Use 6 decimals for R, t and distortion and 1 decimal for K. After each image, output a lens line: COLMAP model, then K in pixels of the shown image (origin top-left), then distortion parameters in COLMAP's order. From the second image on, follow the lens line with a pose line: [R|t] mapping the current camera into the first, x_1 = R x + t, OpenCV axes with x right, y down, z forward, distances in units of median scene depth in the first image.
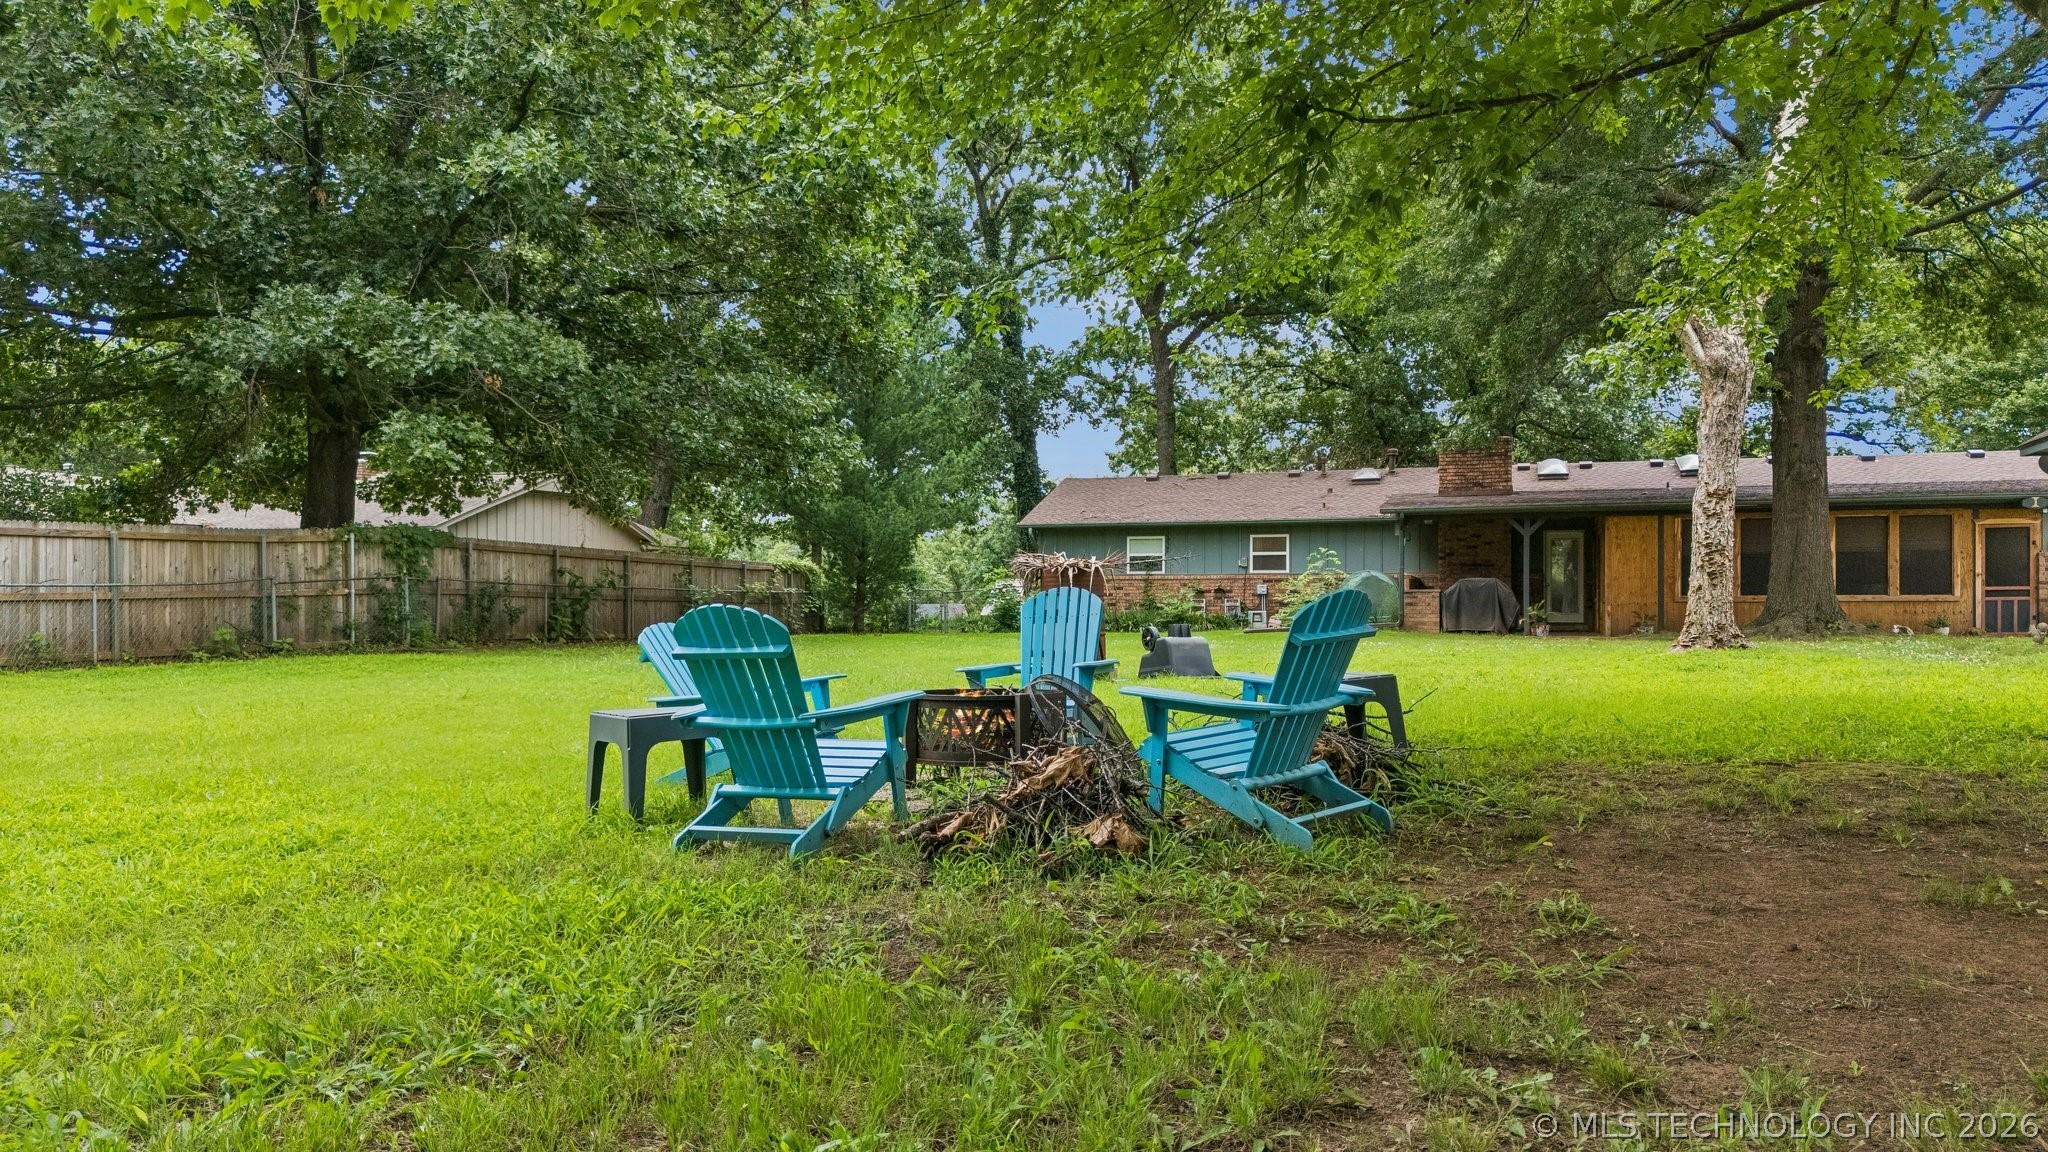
lens RADIAL K [[1553.6, 0, 1015.4], [0, 1553.6, 598.5], [0, 0, 1]] dist [0.027794, -0.001929]
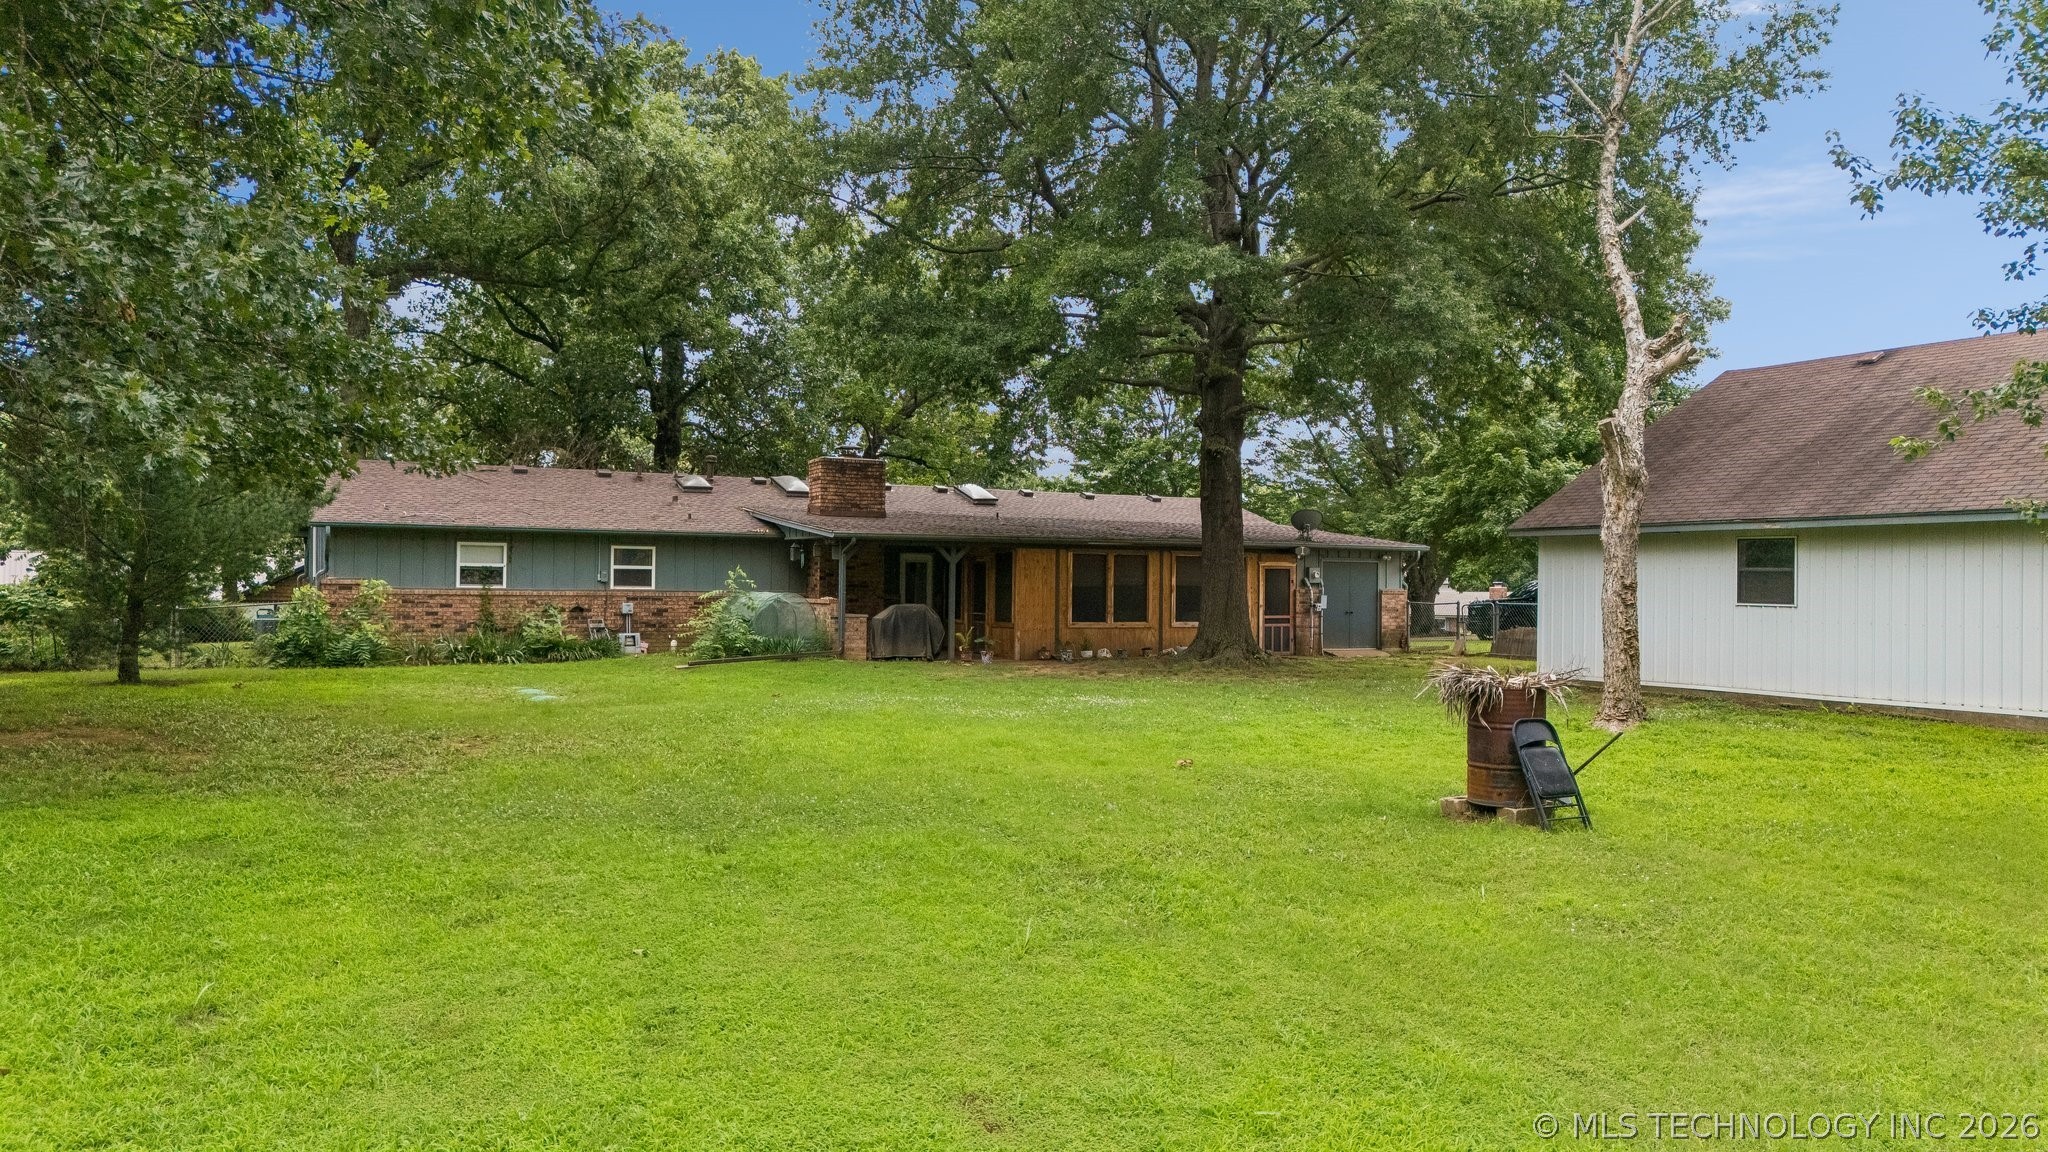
lens RADIAL K [[1502.8, 0, 997.3], [0, 1502.8, 574.7], [0, 0, 1]] dist [0.087747, -0.080175]
pose [[0.708179, 0.011240, 0.705943, -0.378696], [-0.018600, 0.999823, 0.002739, -0.039136], [-0.705788, -0.015071, 0.708263, 0.297350]]
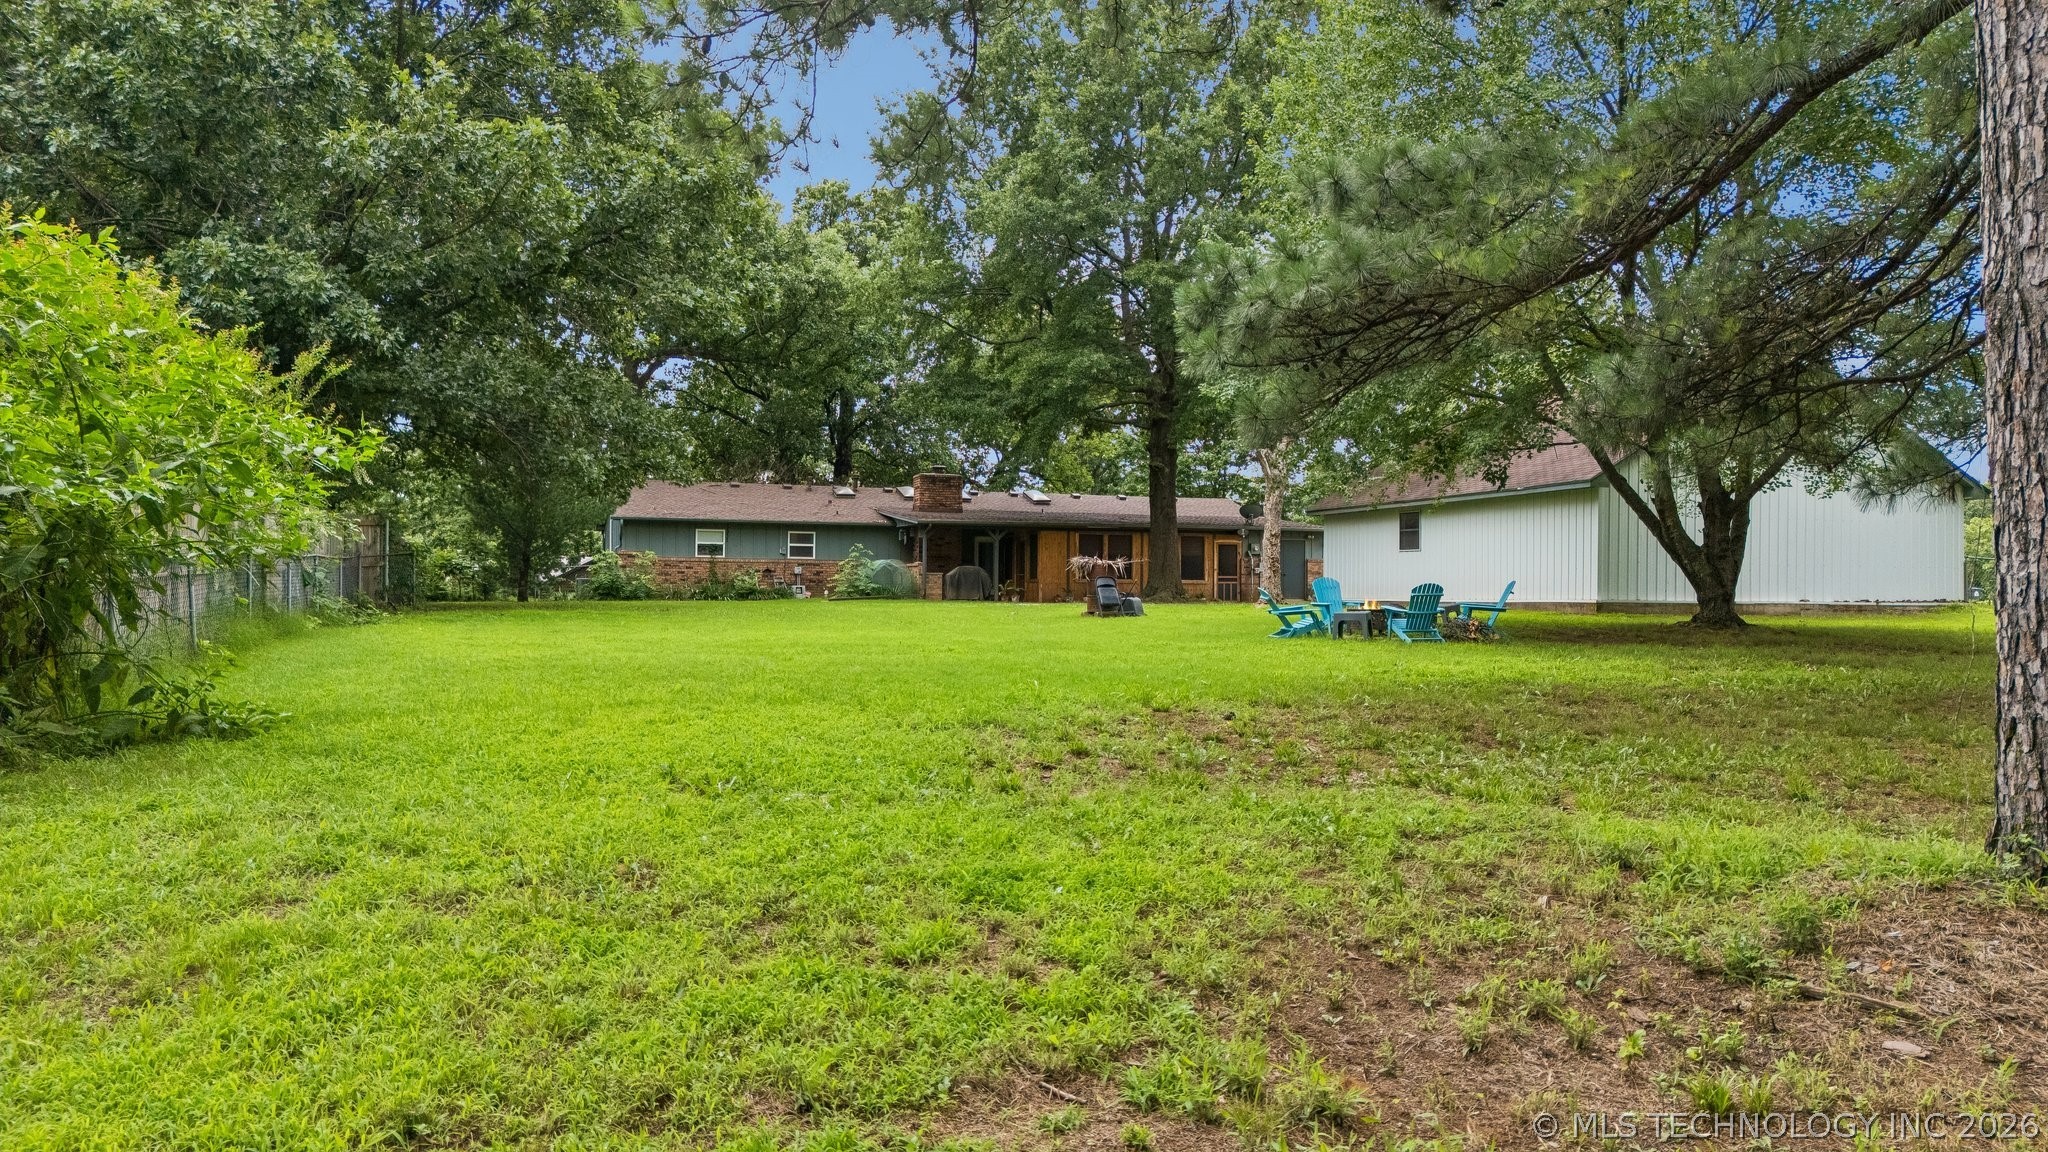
lens RADIAL K [[1533.3, 0, 1024.0], [0, 1533.3, 576.0], [0, 0, 1]] dist [0.111225, -0.093491]
pose [[0.798101, 0.013974, 0.602361, -0.655424], [-0.013583, 0.999894, -0.005200, 0.004962], [-0.602370, -0.004032, 0.798207, -0.310154]]
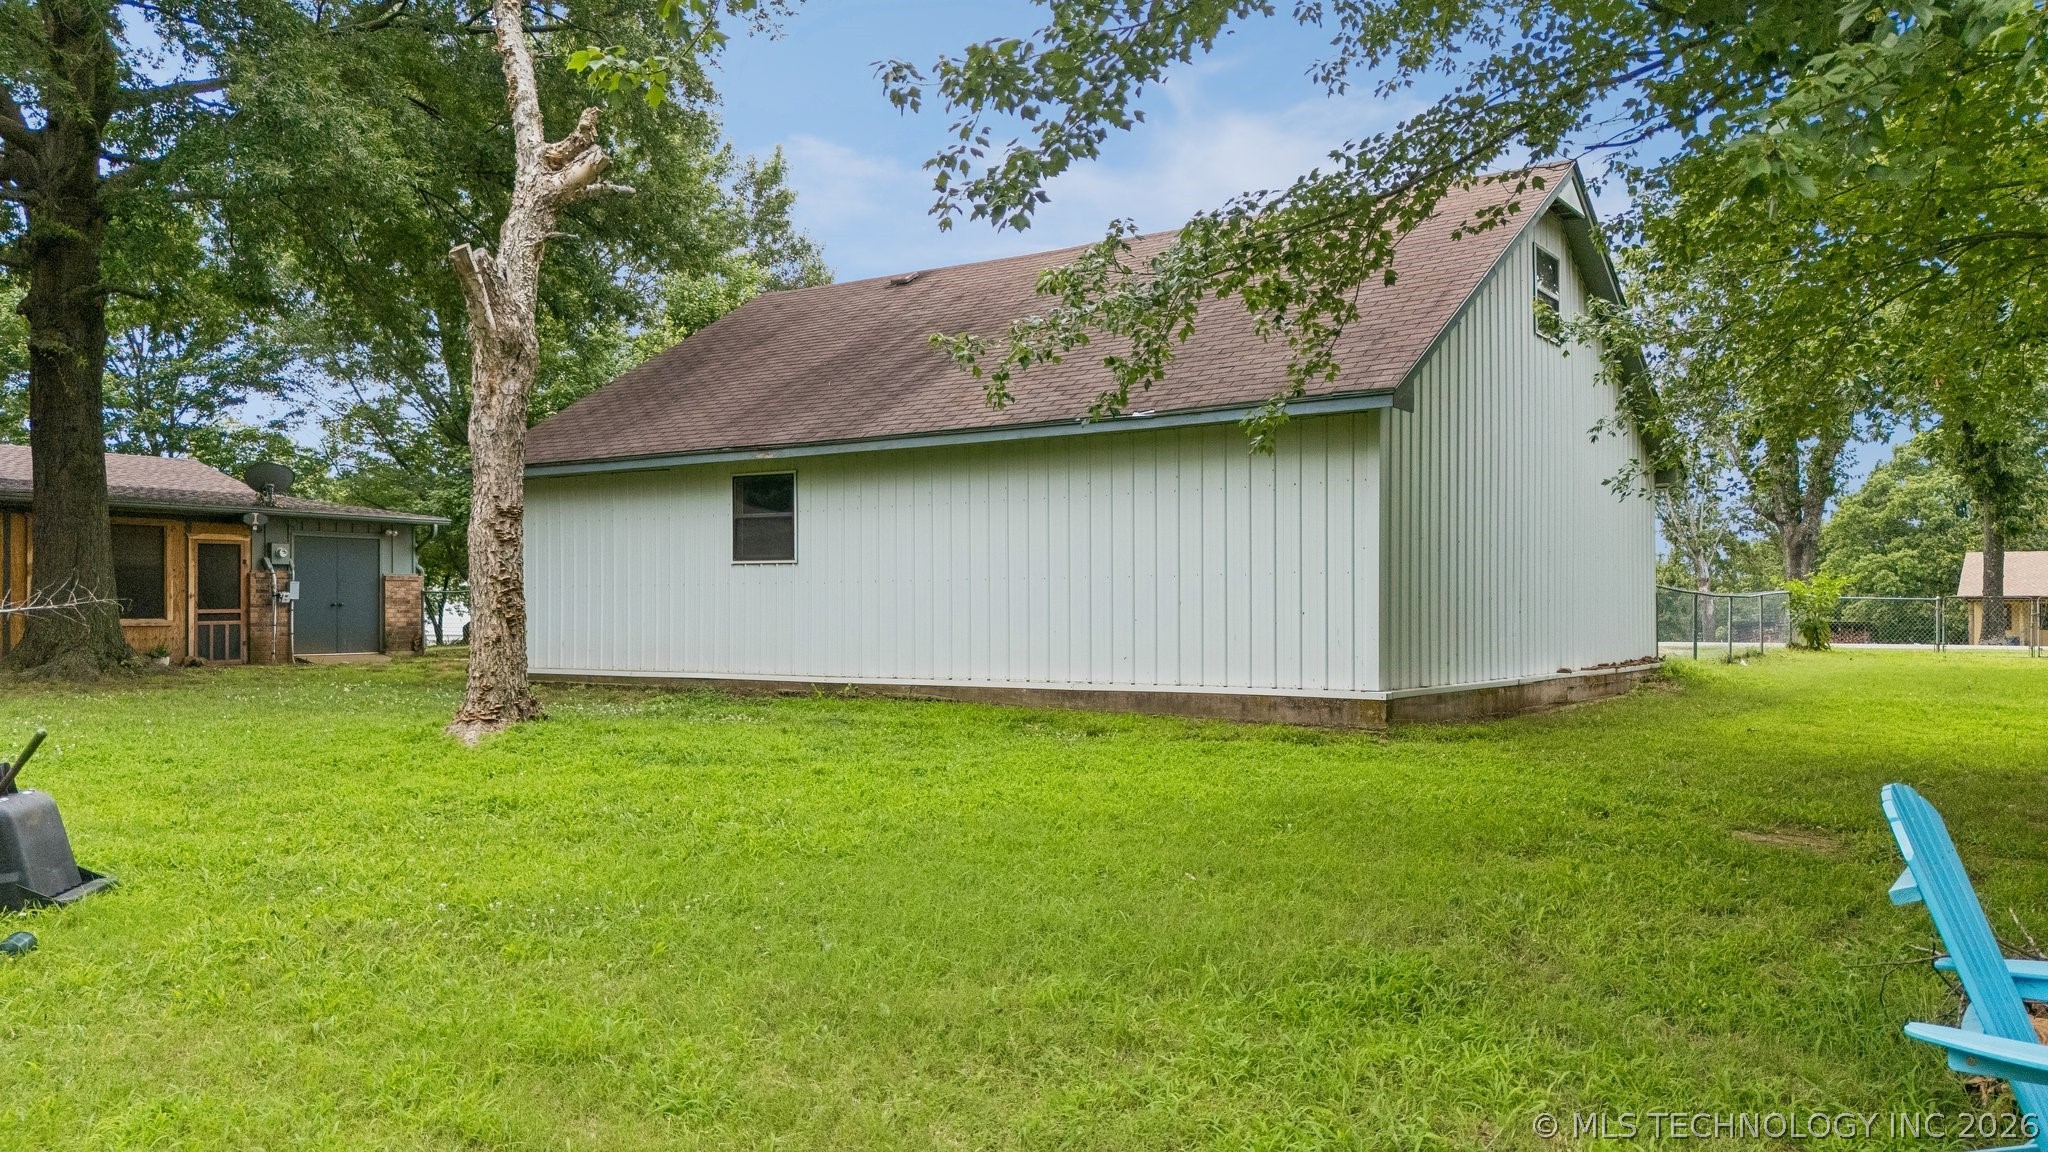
lens RADIAL K [[1553.6, 0, 1015.4], [0, 1553.6, 598.5], [0, 0, 1]] dist [0.027794, -0.001929]
pose [[0.261977, 0.005416, 0.965059, -0.113656], [-0.007960, 0.999962, -0.003451, -0.014244], [-0.965041, -0.006778, 0.262011, 0.319914]]
